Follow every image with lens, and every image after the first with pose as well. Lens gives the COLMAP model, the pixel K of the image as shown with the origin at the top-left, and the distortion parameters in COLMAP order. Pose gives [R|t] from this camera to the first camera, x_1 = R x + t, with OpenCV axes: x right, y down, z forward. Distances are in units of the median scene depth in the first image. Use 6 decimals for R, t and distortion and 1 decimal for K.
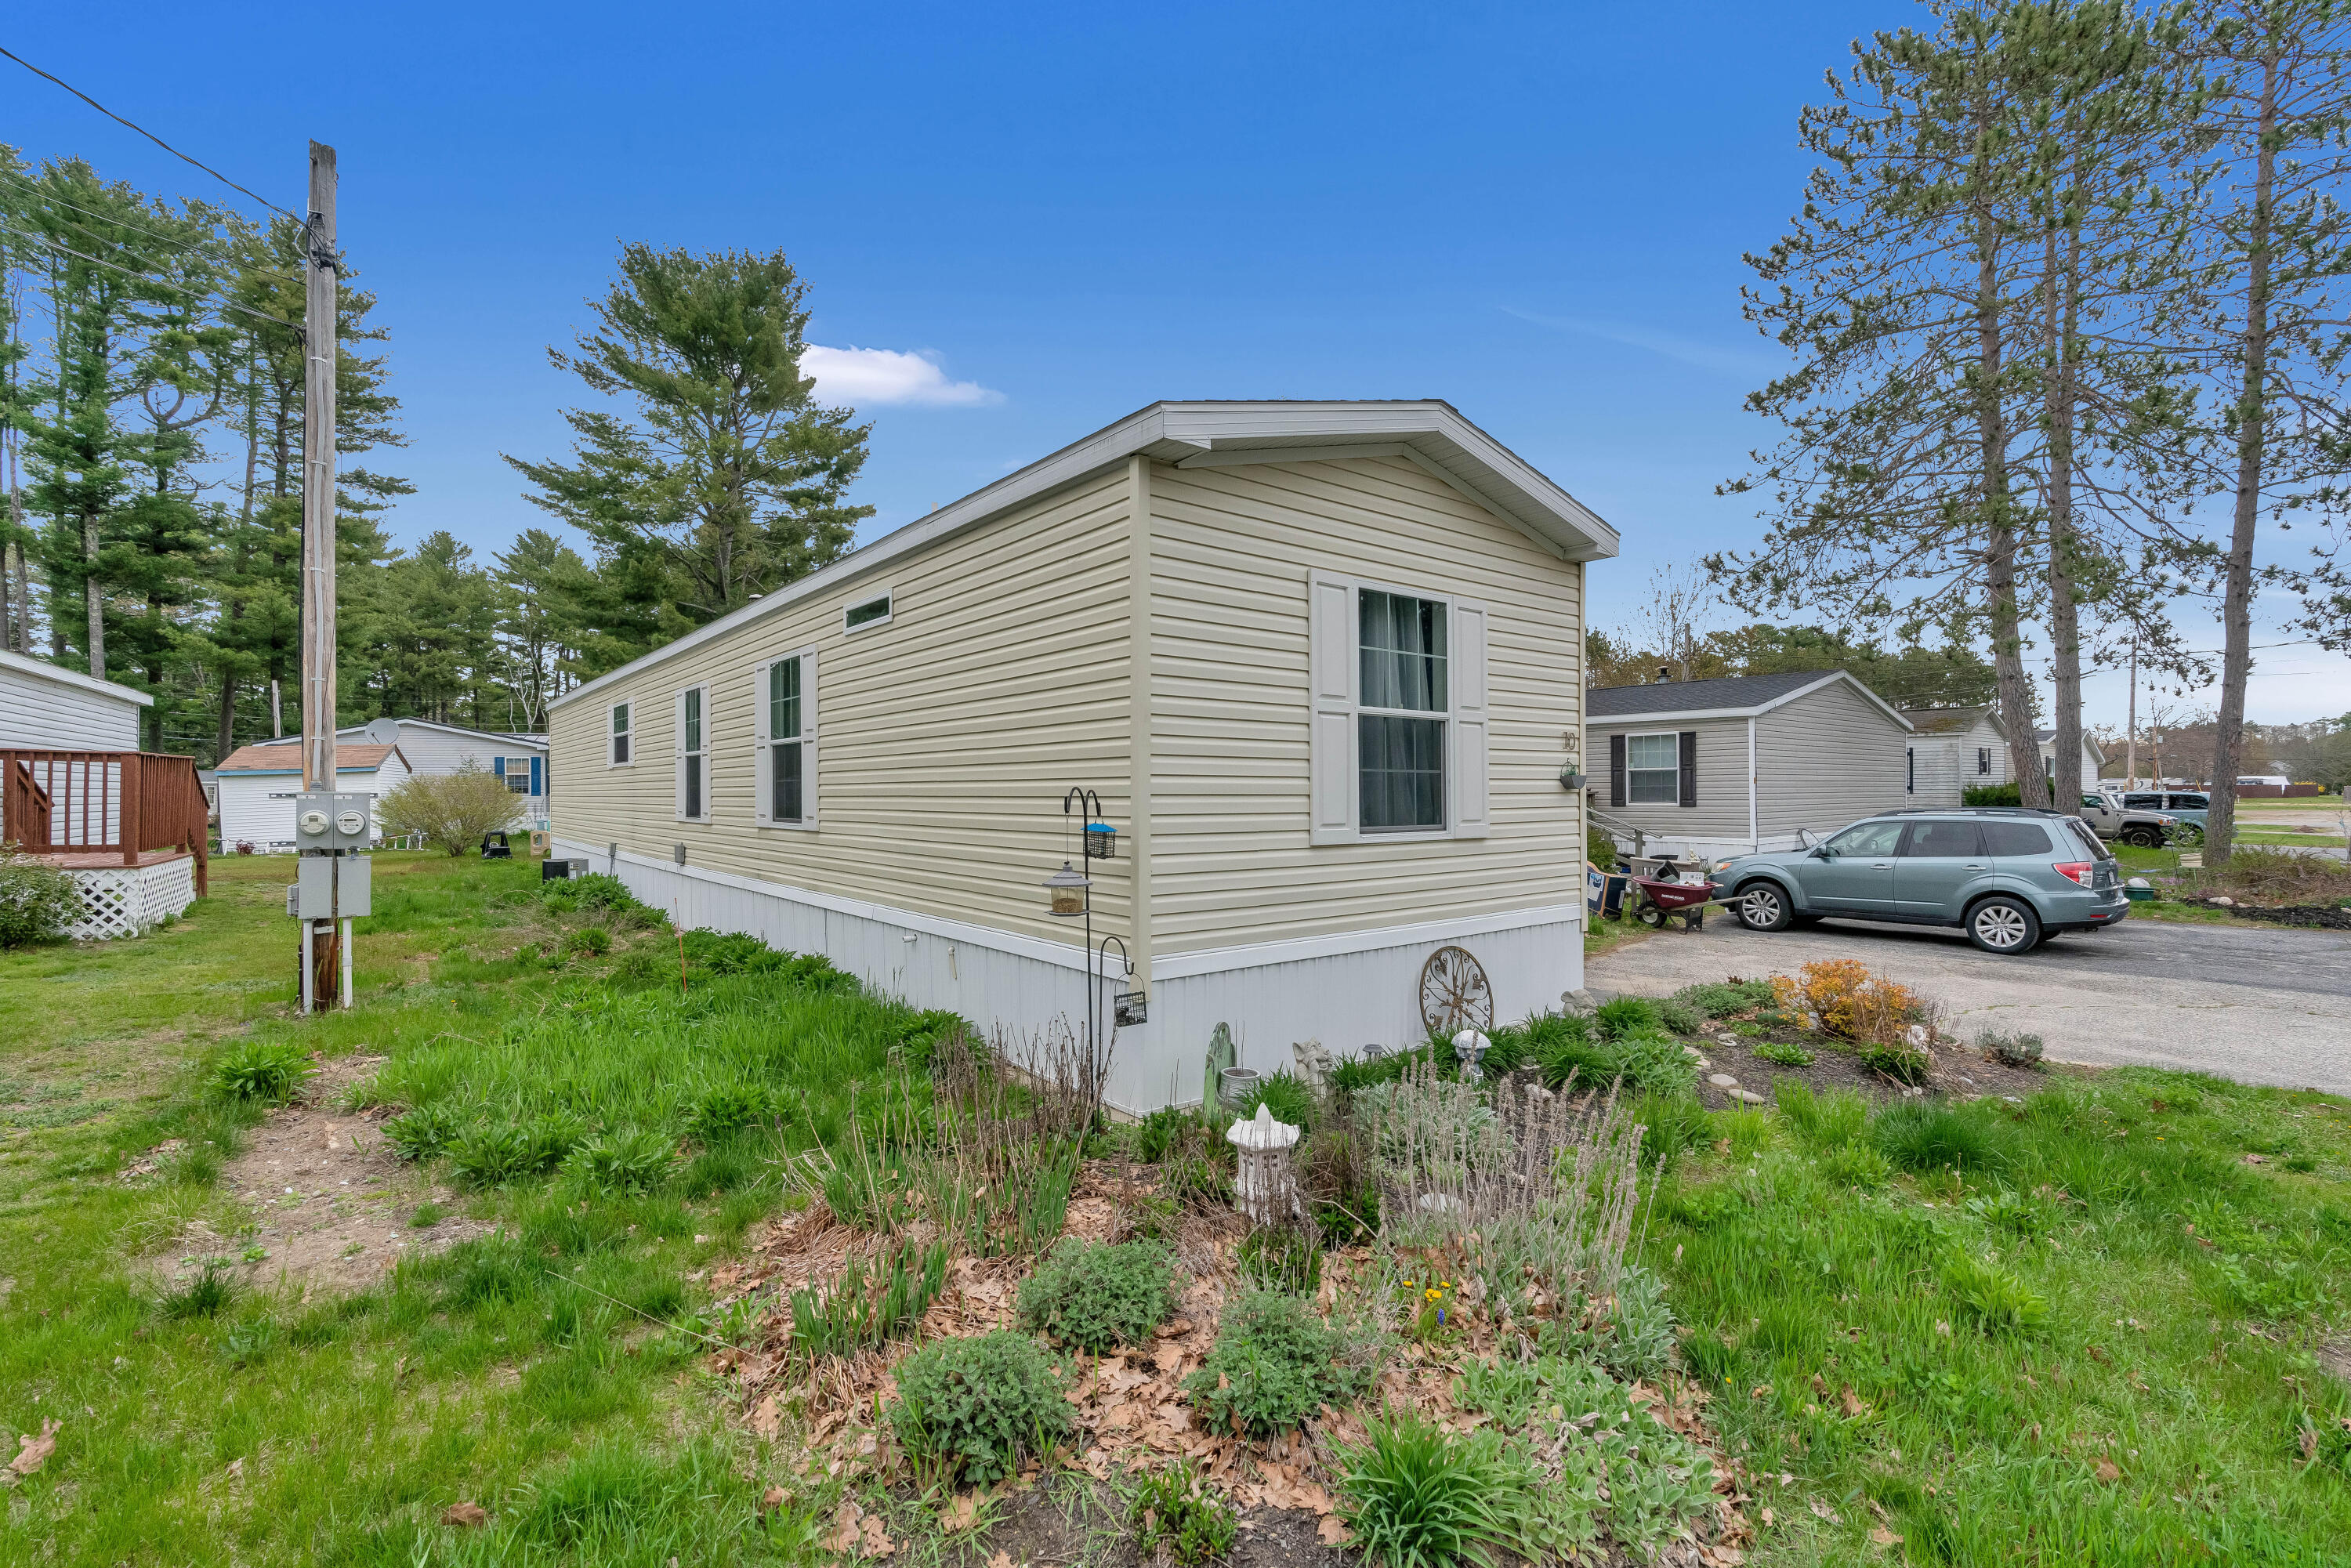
lens RADIAL K [[1052.6, 0, 1164.7], [0, 1052.6, 780.6], [0, 0, 1]] dist [-0.011943, 0.003116]
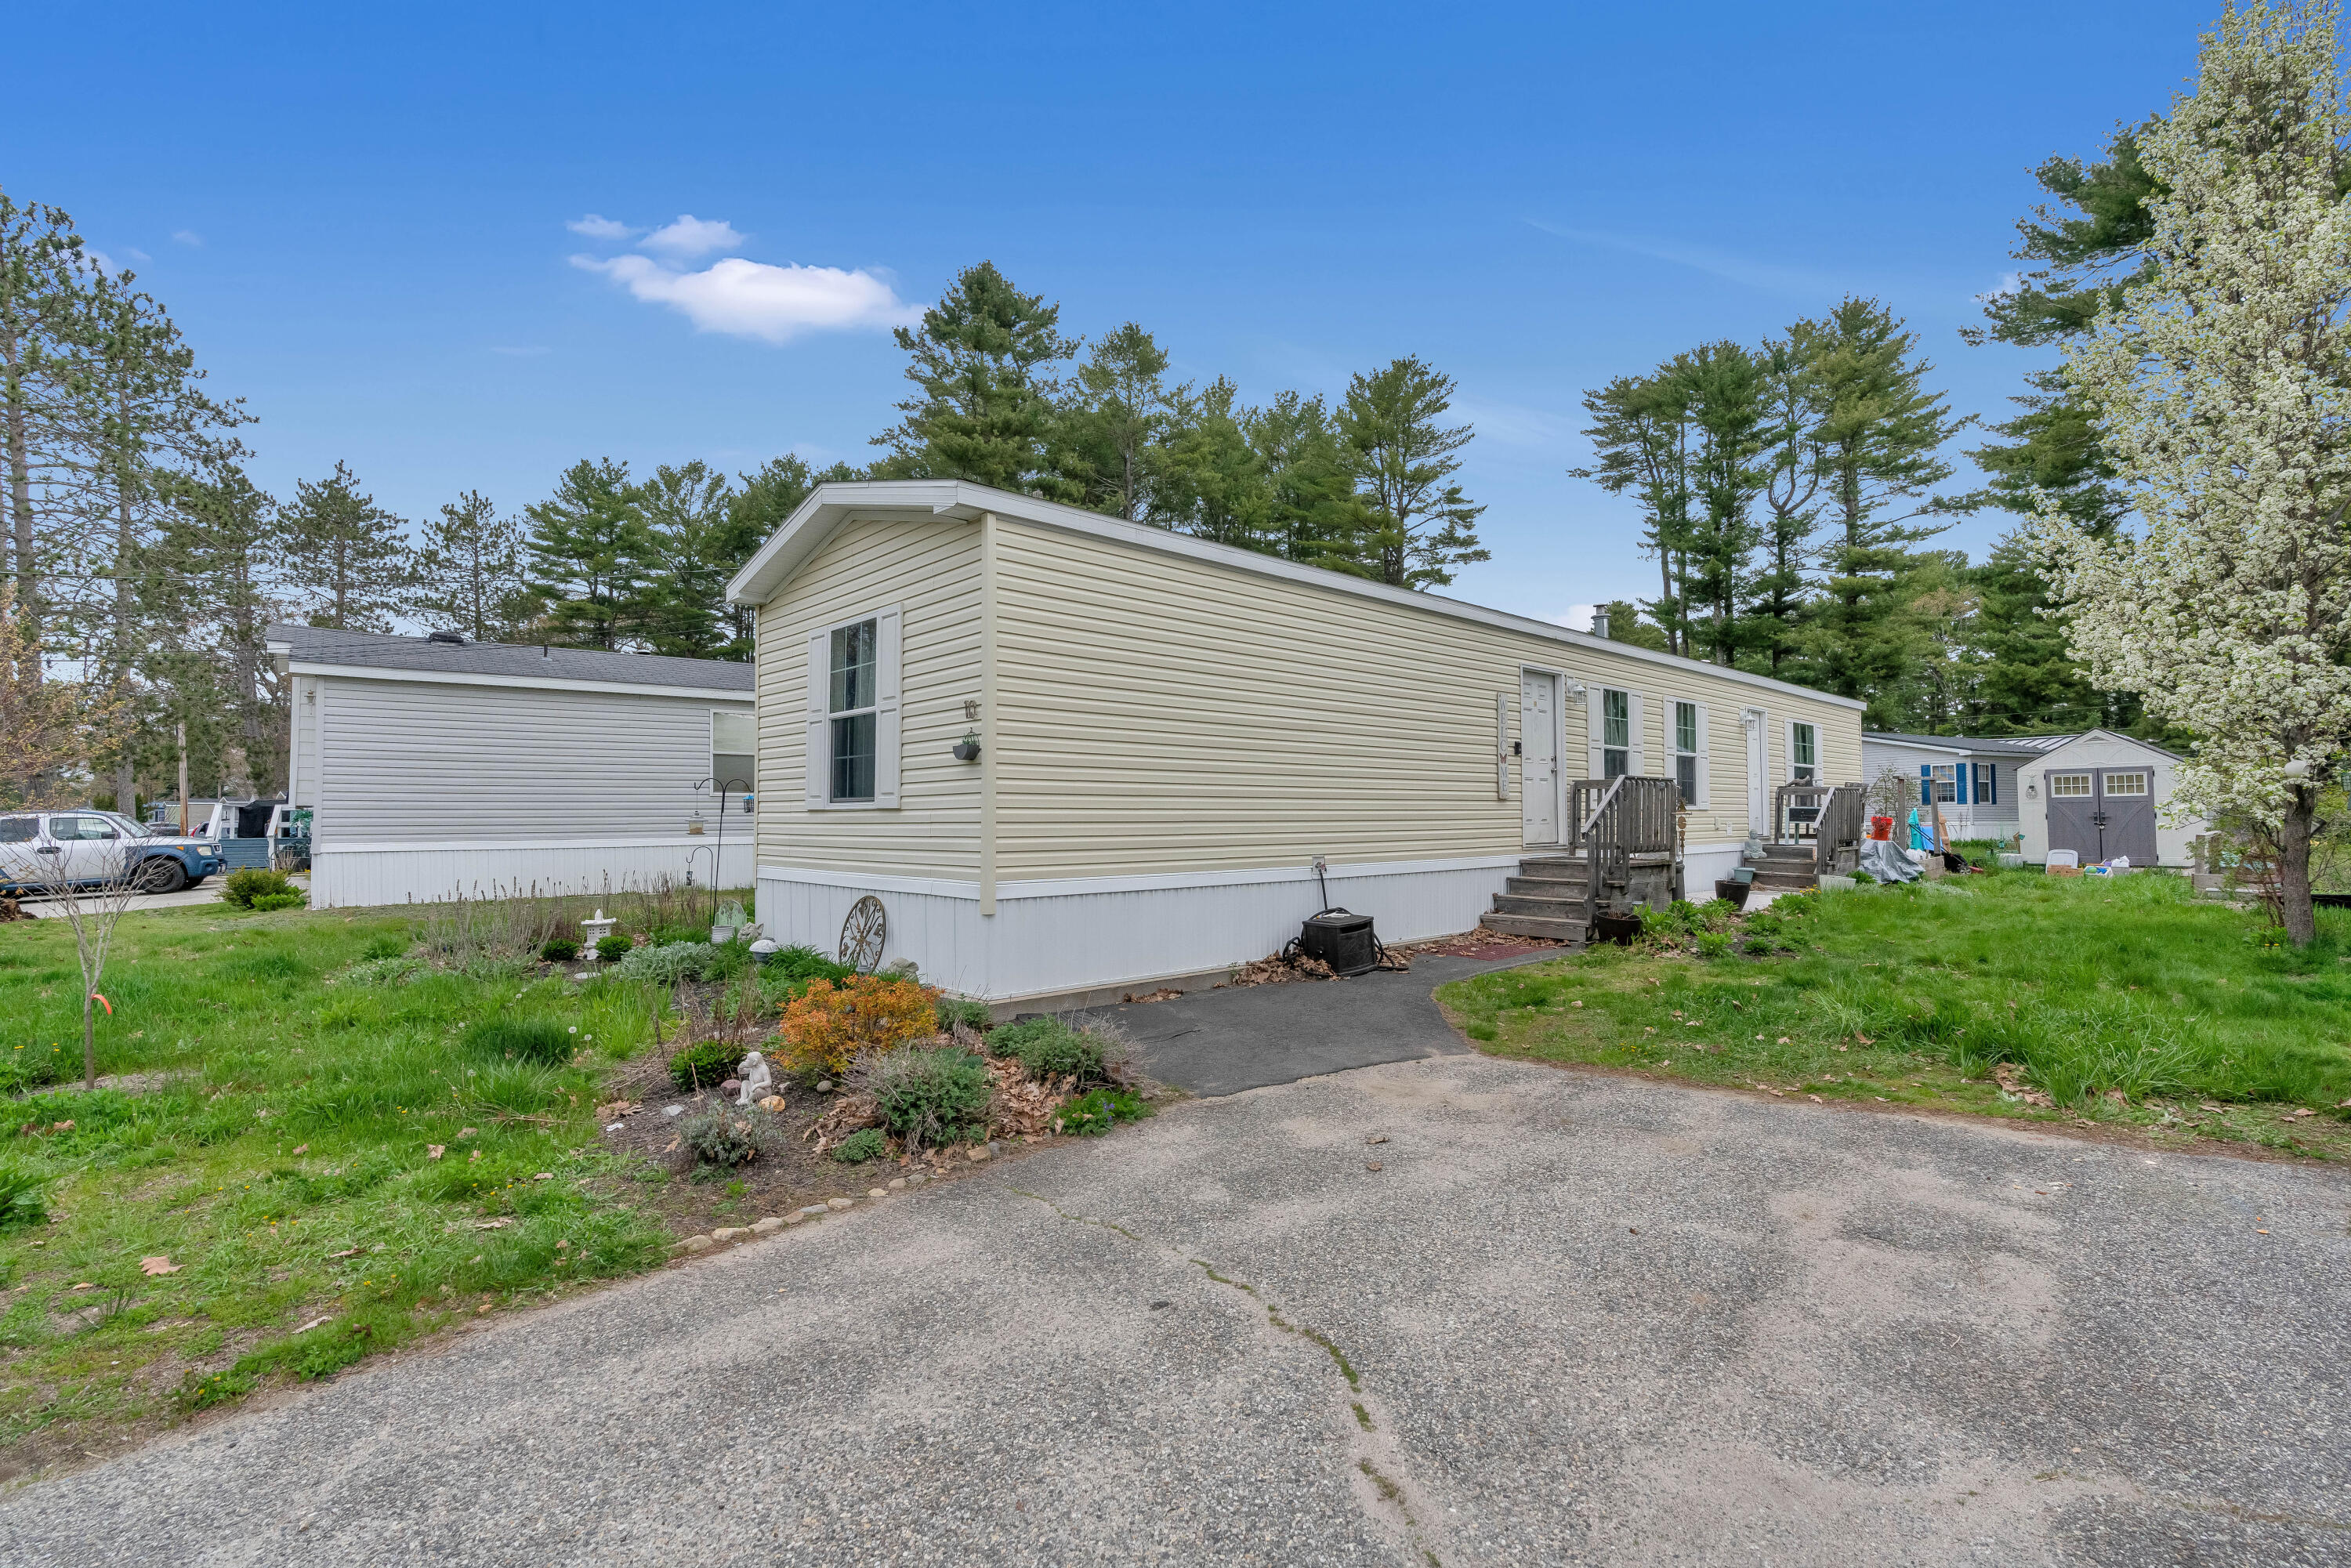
lens RADIAL K [[1052.6, 0, 1190.5], [0, 1052.6, 776.1], [0, 0, 1]] dist [-0.011943, 0.003116]
pose [[0.089127, -0.035465, -0.995389, 1.369546], [0.014058, 0.999311, -0.034346, 0.058824], [0.995921, -0.010932, 0.089564, 1.128956]]
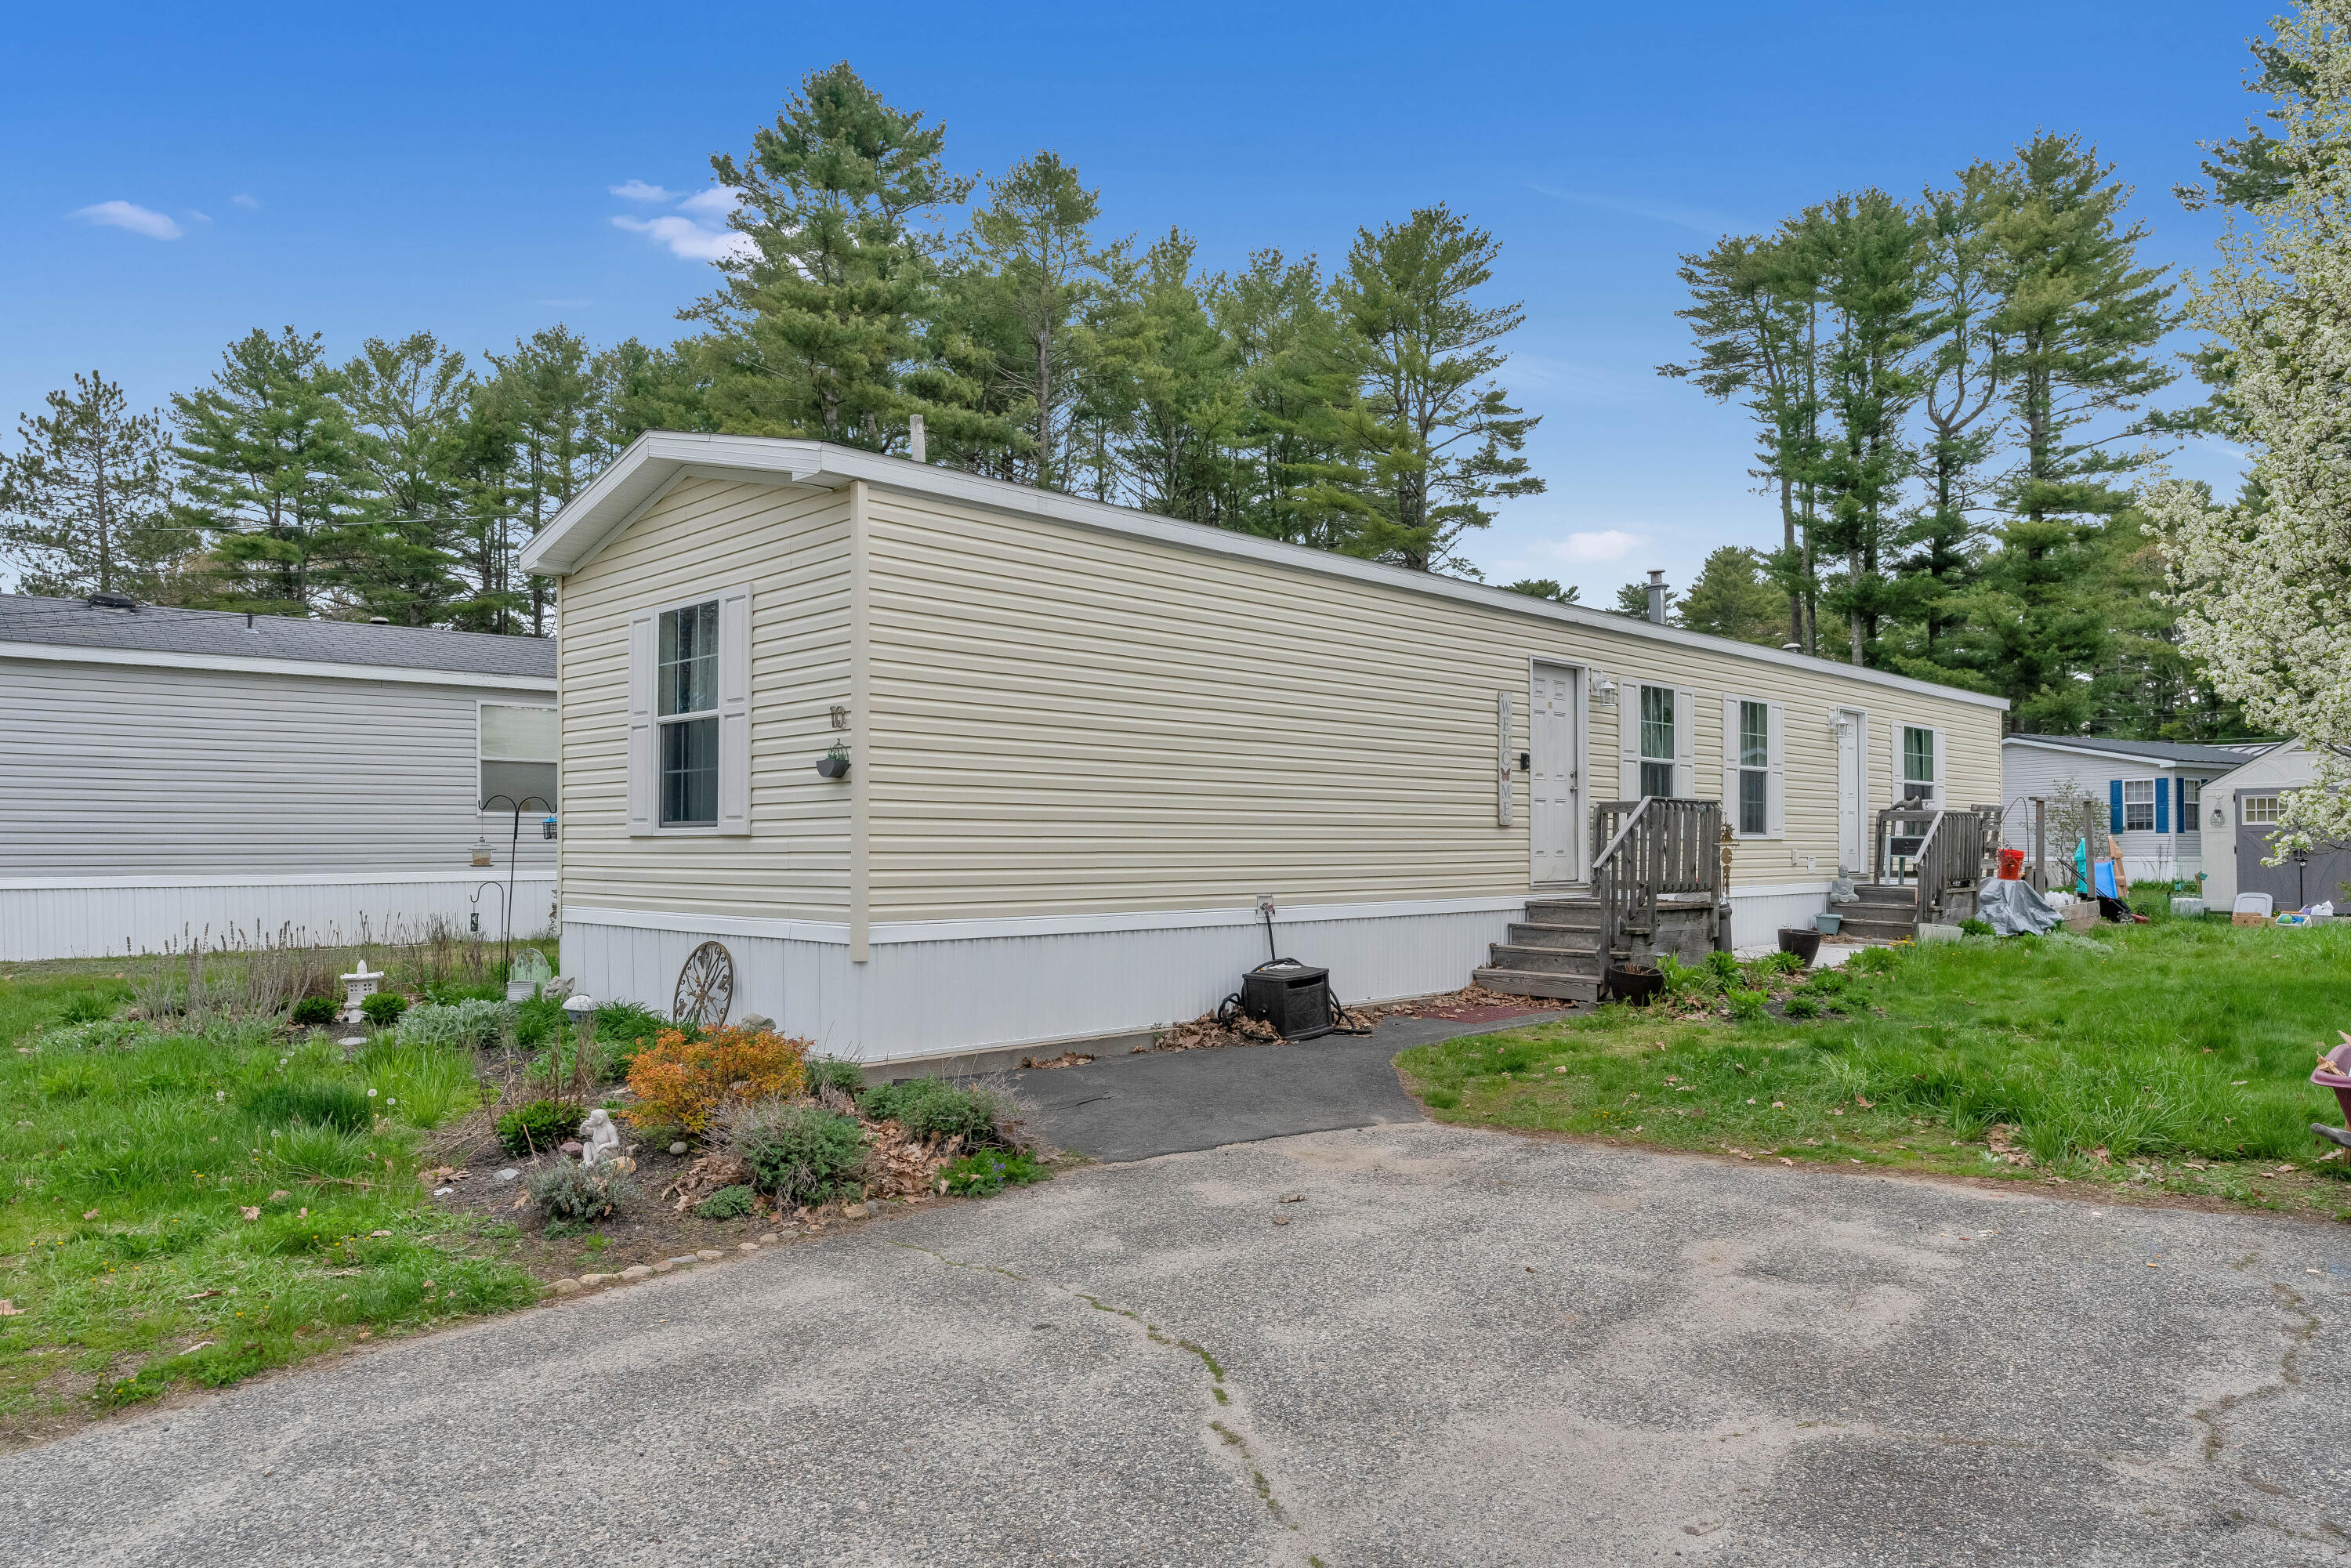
lens RADIAL K [[1494.8, 0, 1179.7], [0, 1494.8, 824.1], [0, 0, 1]] dist [-0.001346, -0.002671]
pose [[0.120158, -0.011438, -0.992689, 1.560965], [0.010630, 0.999891, -0.010235, 0.058311], [0.992698, -0.009323, 0.120267, 1.136695]]
